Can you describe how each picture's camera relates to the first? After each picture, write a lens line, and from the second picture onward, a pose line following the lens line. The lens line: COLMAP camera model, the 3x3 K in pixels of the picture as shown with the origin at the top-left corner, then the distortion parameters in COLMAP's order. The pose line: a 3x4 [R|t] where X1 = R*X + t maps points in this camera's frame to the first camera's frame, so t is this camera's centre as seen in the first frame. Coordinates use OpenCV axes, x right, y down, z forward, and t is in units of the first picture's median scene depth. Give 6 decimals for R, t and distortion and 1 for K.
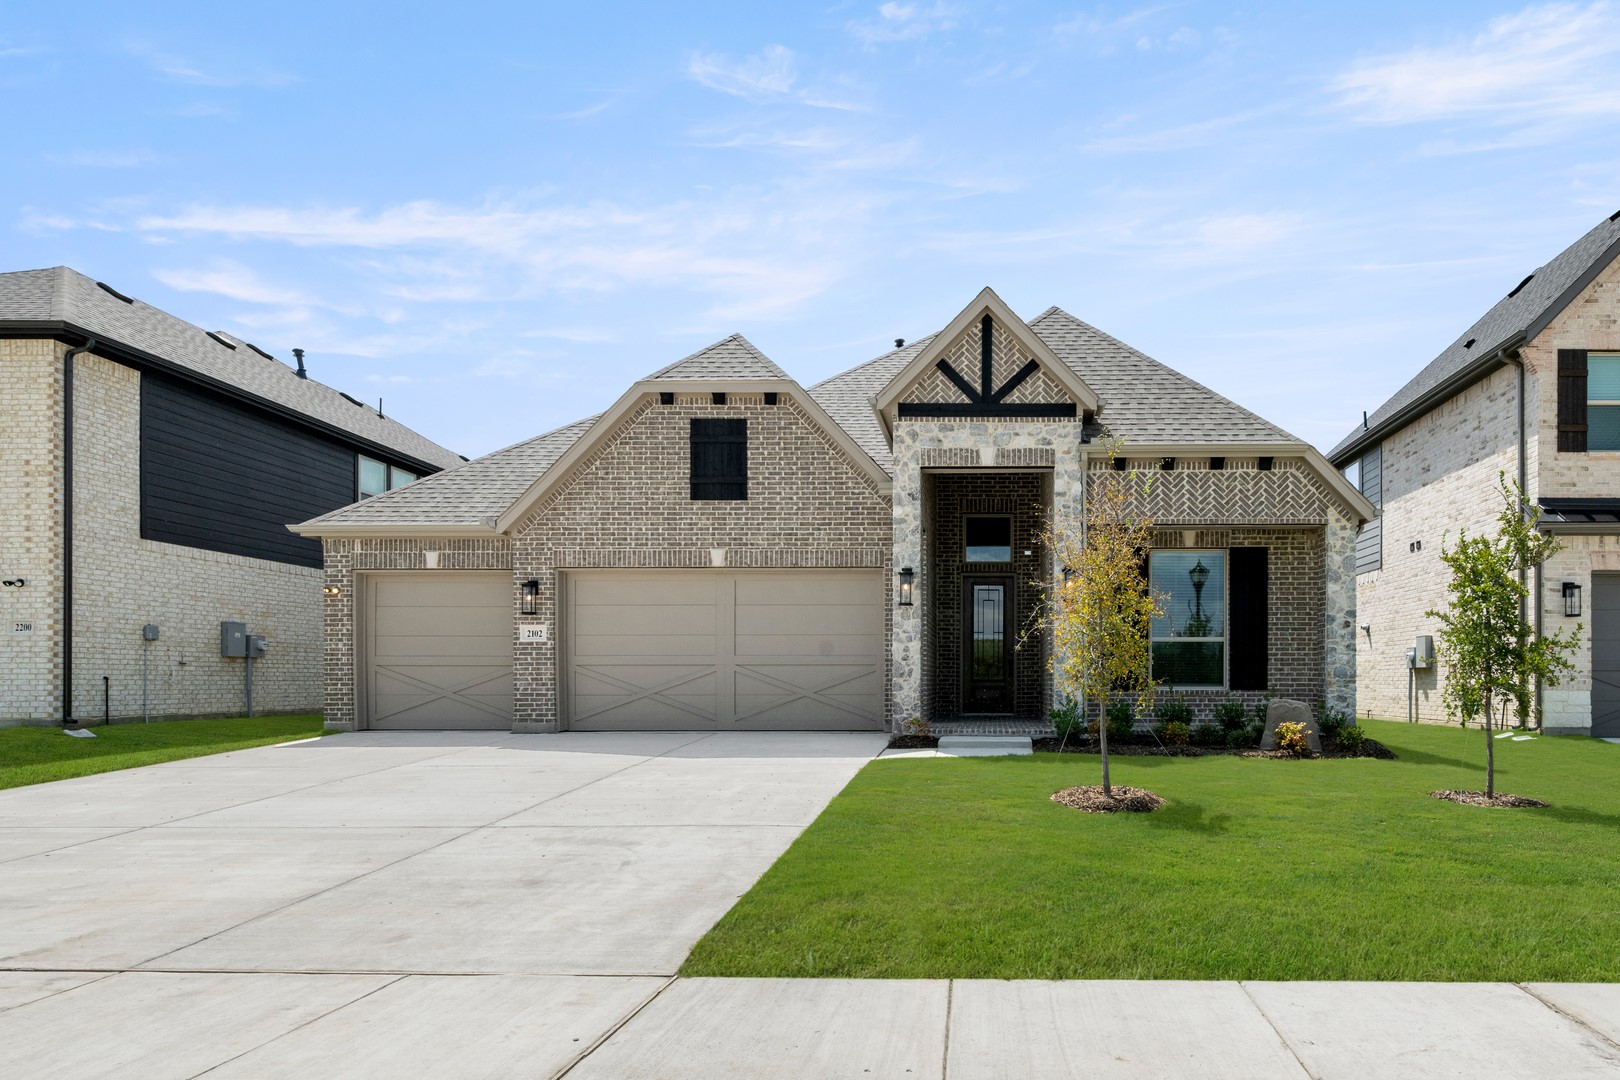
lens RADIAL K [[632.2, 0, 812.7], [0, 632.2, 541.2], [0, 0, 1]] dist [-0.000838, 0.000179]
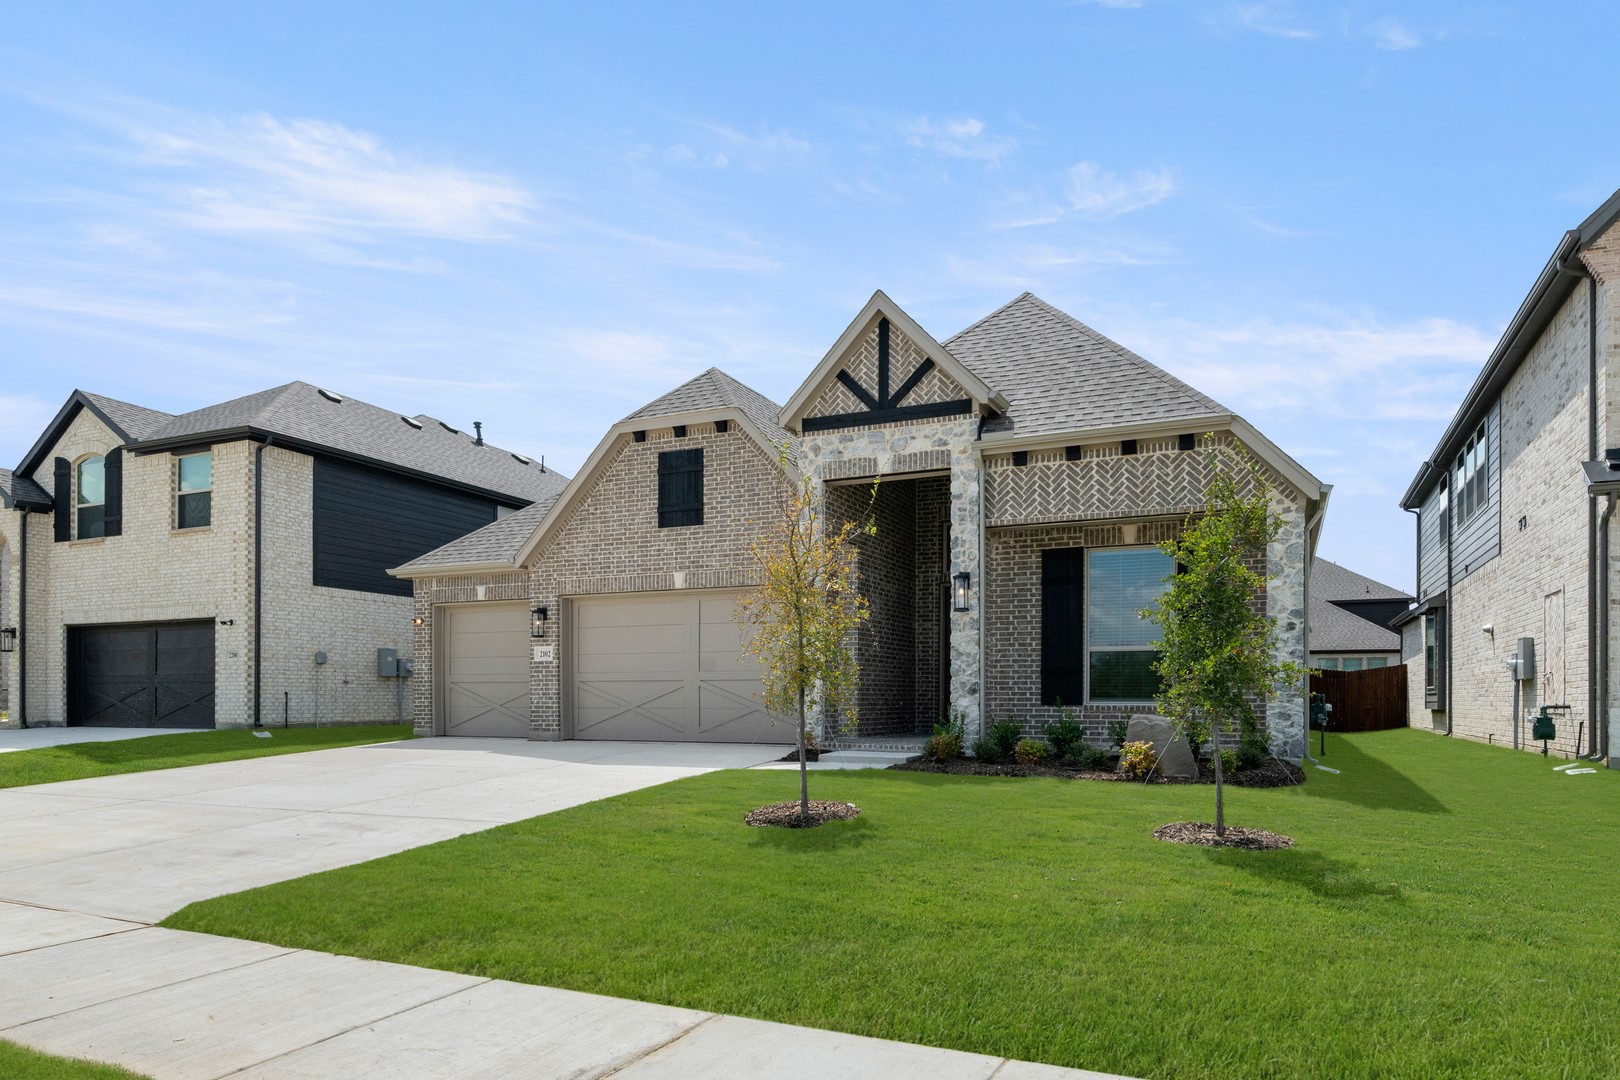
lens RADIAL K [[623.5, 0, 808.2], [0, 623.5, 559.0], [0, 0, 1]] dist [-0.000203, -0.000202]
pose [[0.964634, -0.055355, -0.257714, 0.384327], [0.054844, 0.998453, -0.009178, 0.013733], [0.257823, -0.005281, 0.966178, 0.041075]]
